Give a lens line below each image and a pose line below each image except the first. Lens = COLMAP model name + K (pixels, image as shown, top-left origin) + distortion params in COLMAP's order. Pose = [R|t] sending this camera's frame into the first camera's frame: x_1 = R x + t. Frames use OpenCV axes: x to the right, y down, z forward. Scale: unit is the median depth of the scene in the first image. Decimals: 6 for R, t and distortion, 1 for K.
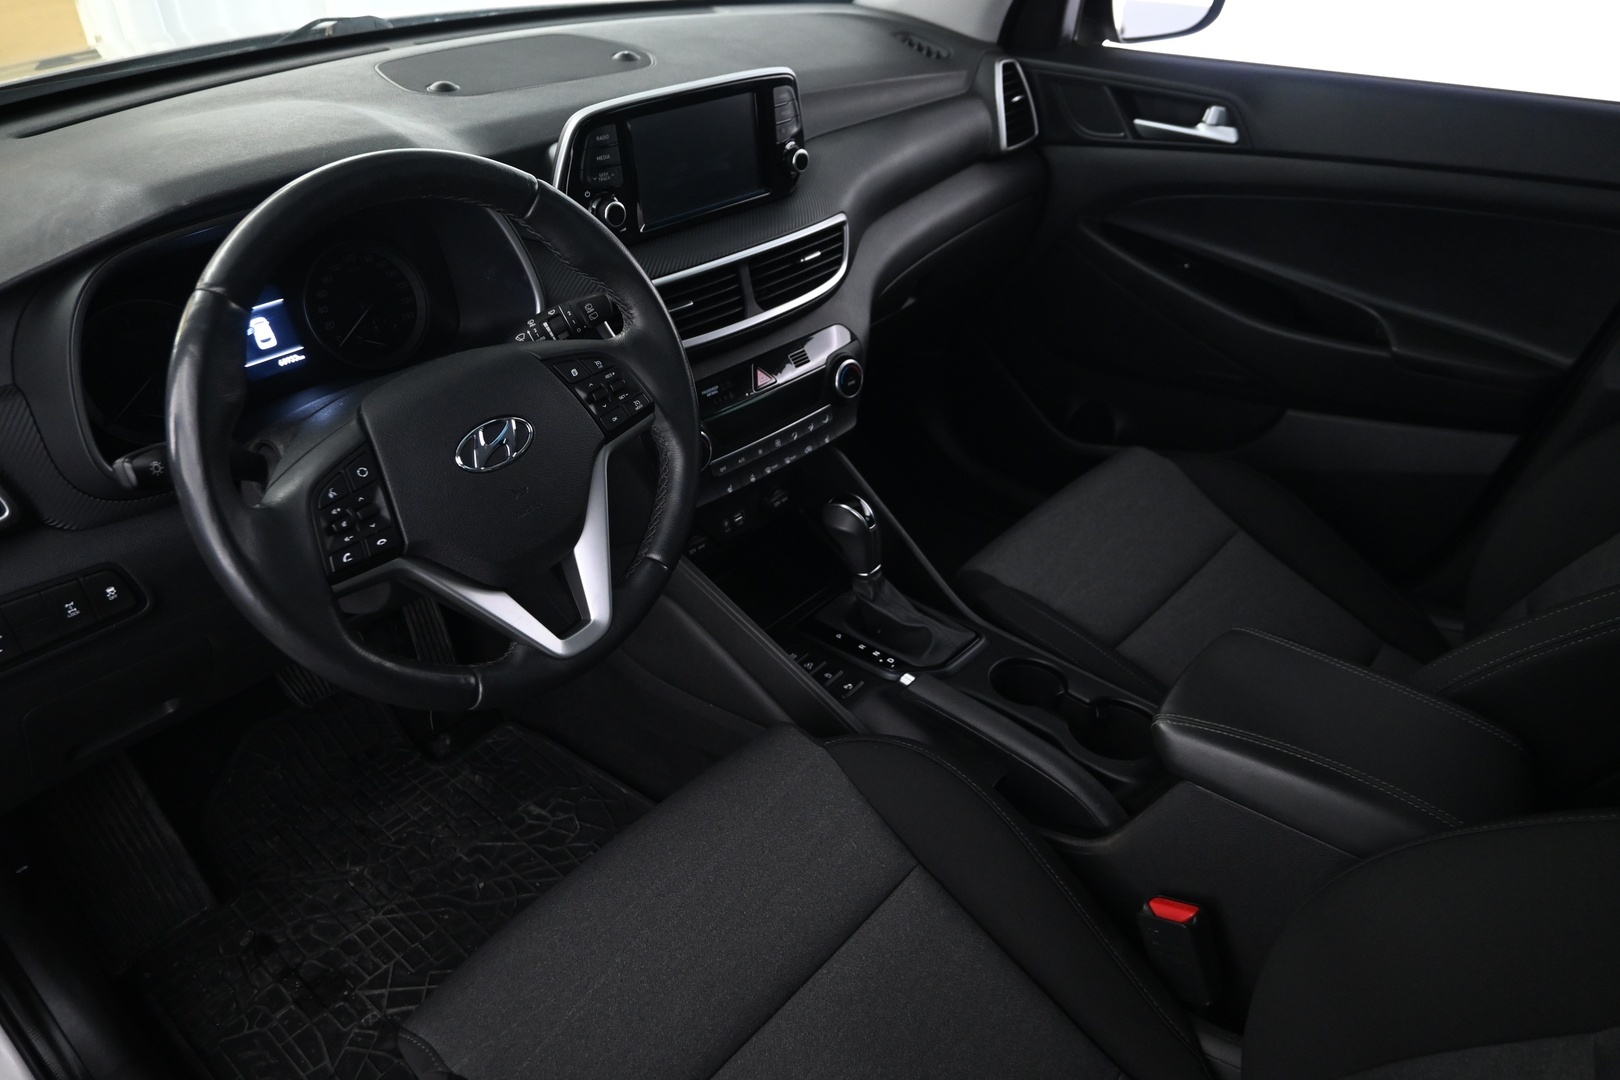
lens RADIAL K [[1084.5, 0, 810.0], [0, 1084.5, 540.0], [0, 0, 1]] dist [-0.014257, 0.001993]
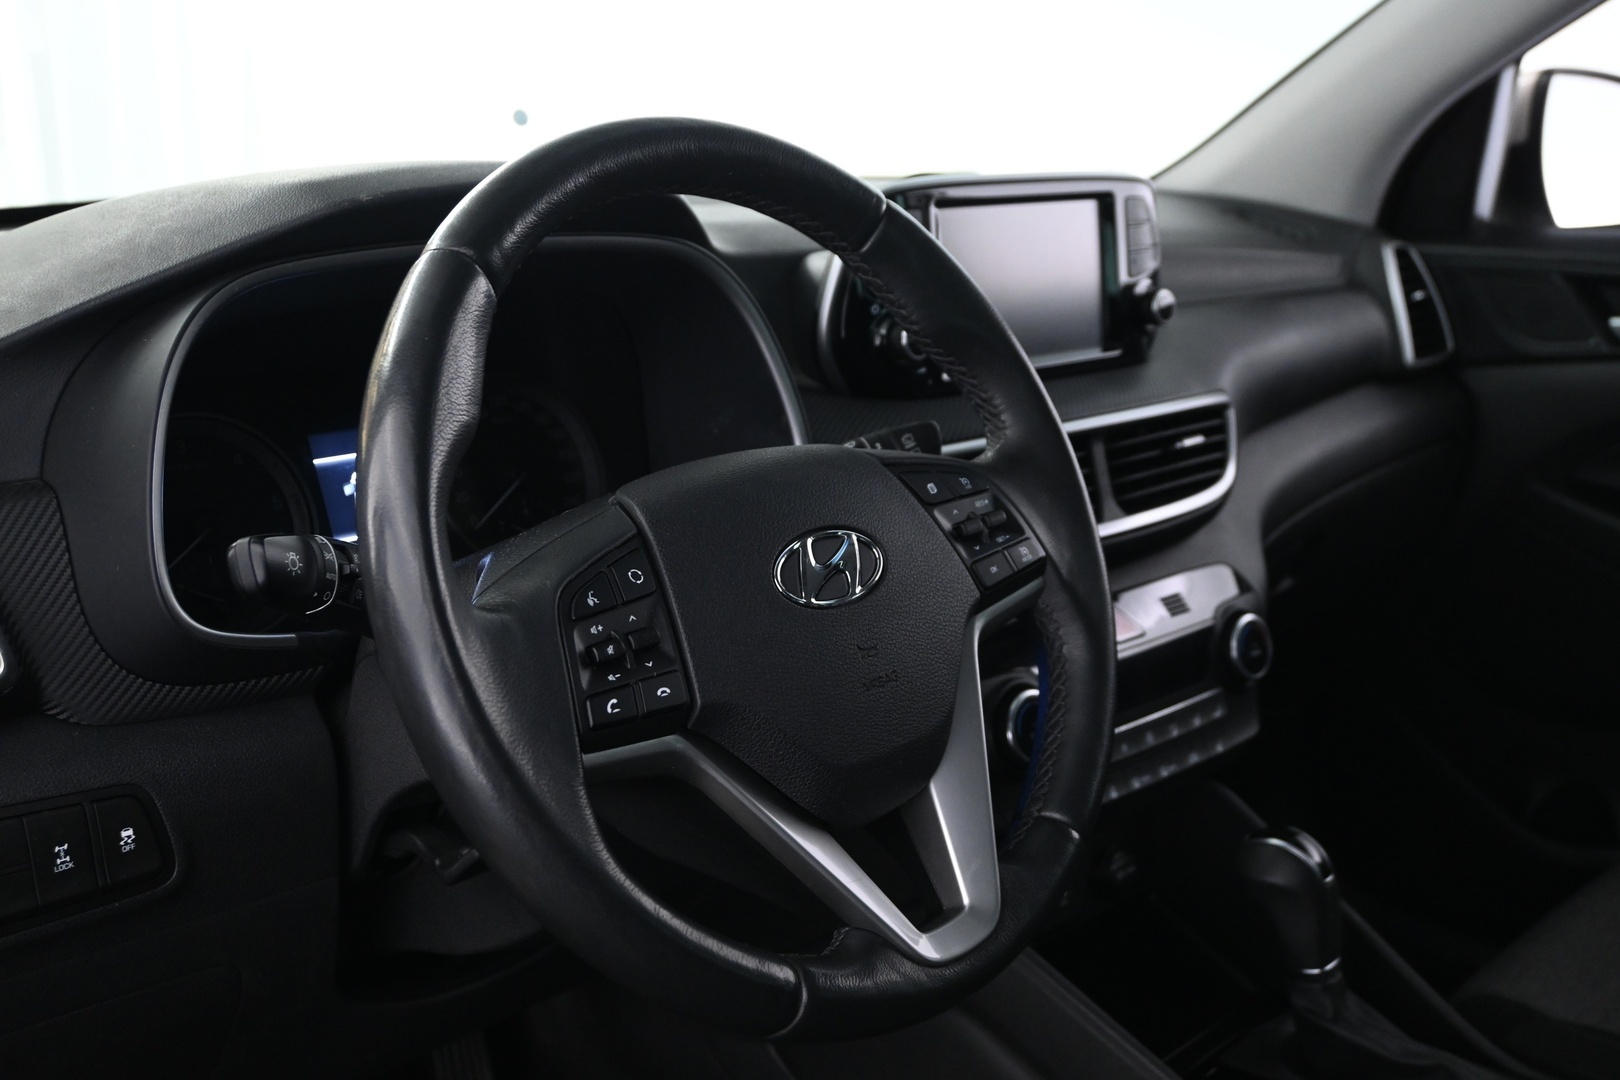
lens RADIAL K [[1739.6, 0, 810.0], [0, 1739.6, 540.0], [0, 0, 1]] dist [-0.011578, -0.002395]
pose [[0.998445, -0.007036, -0.055291, -0.220834], [-0.013292, 0.933327, -0.358782, 0.207377], [0.054129, 0.358959, 0.931782, 0.106210]]
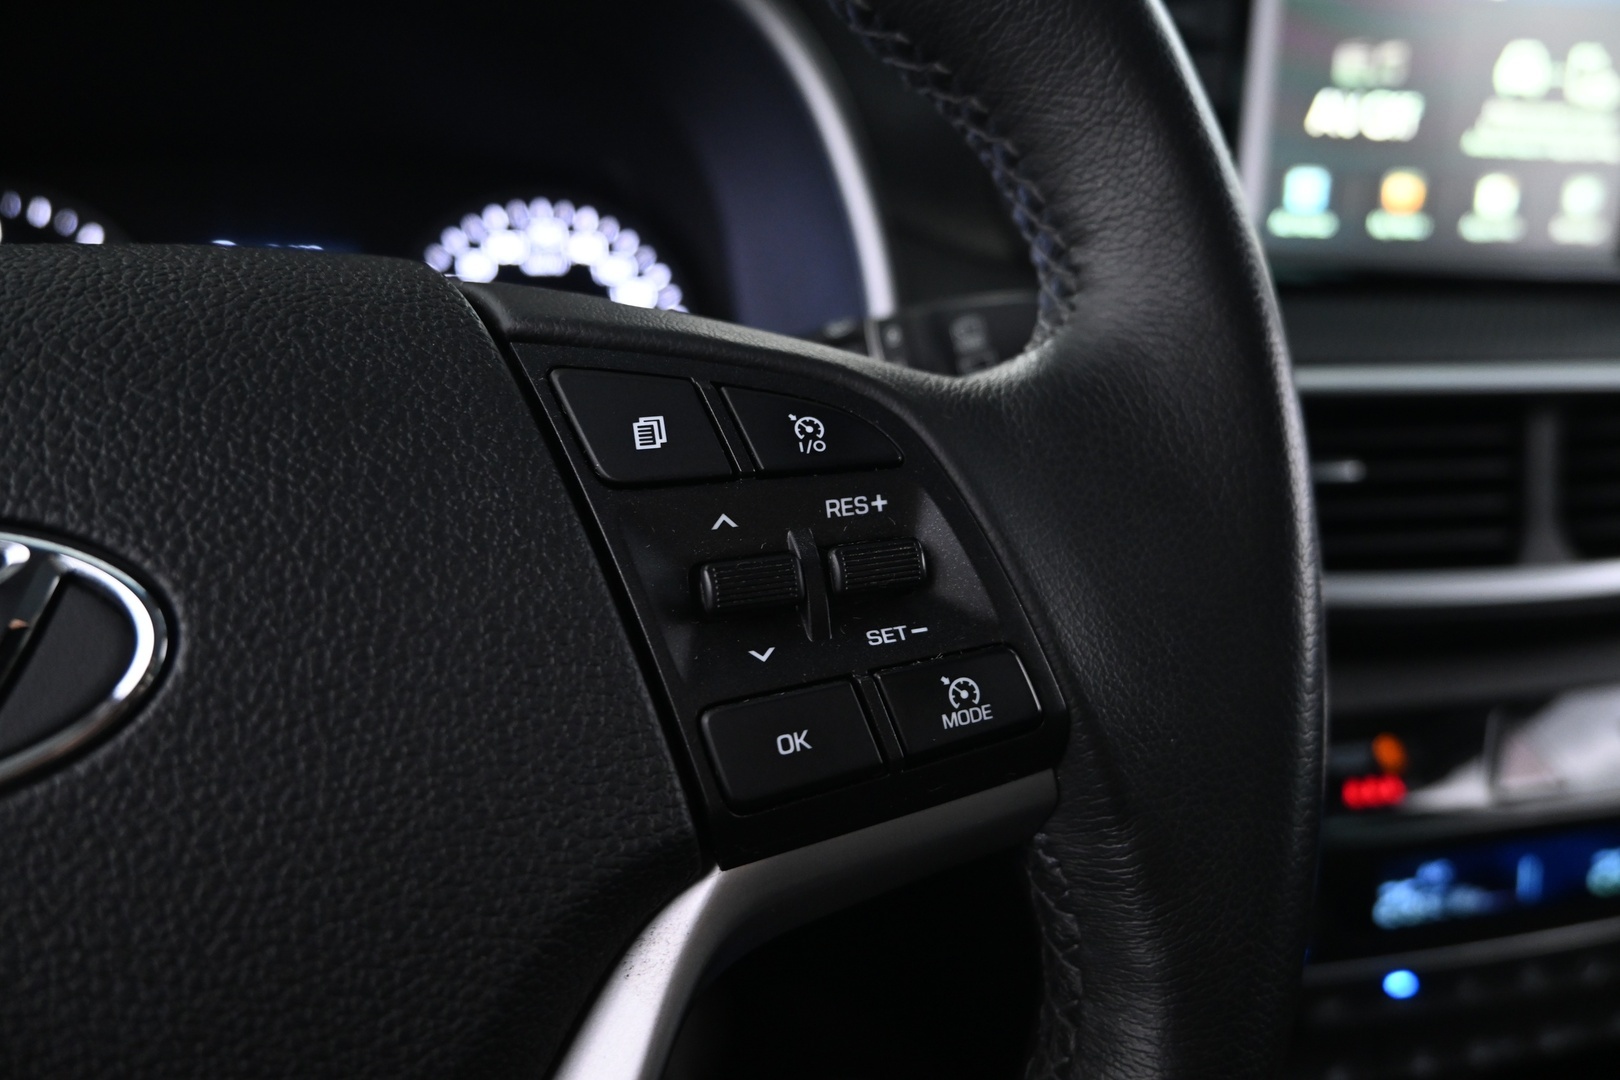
lens RADIAL K [[1084.5, 0, 810.0], [0, 1084.5, 540.0], [0, 0, 1]] dist [-0.014257, 0.001993]
pose [[0.834862, 0.184543, -0.518604, -0.093074], [-0.320524, 0.928912, -0.185439, -0.107622], [0.447516, 0.321041, 0.834663, 0.826054]]
